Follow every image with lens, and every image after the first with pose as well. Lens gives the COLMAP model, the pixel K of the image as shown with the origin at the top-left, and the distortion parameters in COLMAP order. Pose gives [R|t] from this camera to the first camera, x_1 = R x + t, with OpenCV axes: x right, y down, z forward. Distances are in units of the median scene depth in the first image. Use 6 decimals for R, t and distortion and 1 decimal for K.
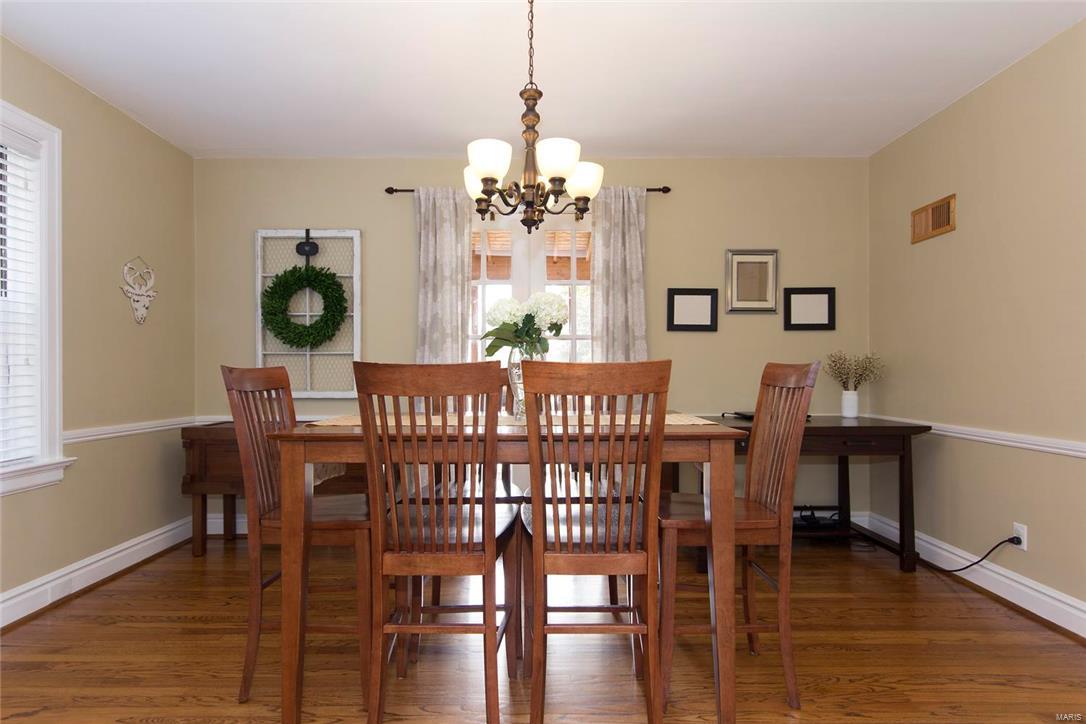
lens RADIAL K [[561.2, 0, 545.2], [0, 561.2, 368.4], [0, 0, 1]] dist [0.009326, 0.000087]
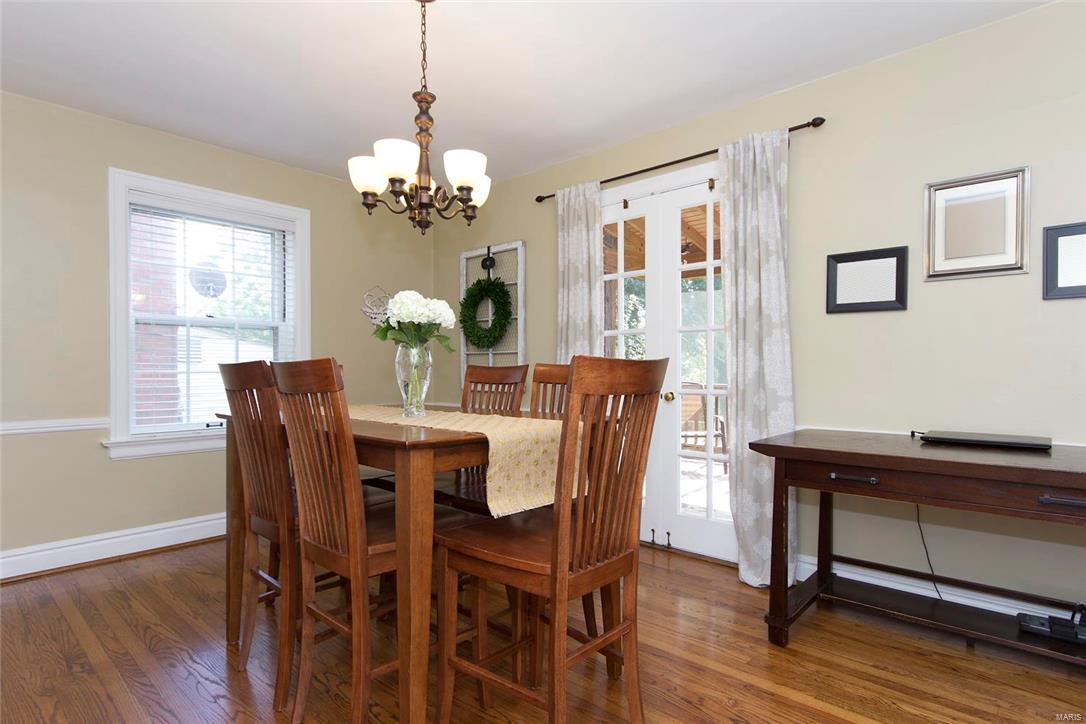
lens RADIAL K [[561.2, 0, 543.9], [0, 561.2, 366.7], [0, 0, 1]] dist [0.009326, 0.000087]
pose [[0.744085, -0.001468, -0.668083, 0.439959], [0.005022, 0.999982, 0.003396, -0.001320], [0.668066, -0.005882, 0.744079, 0.206734]]
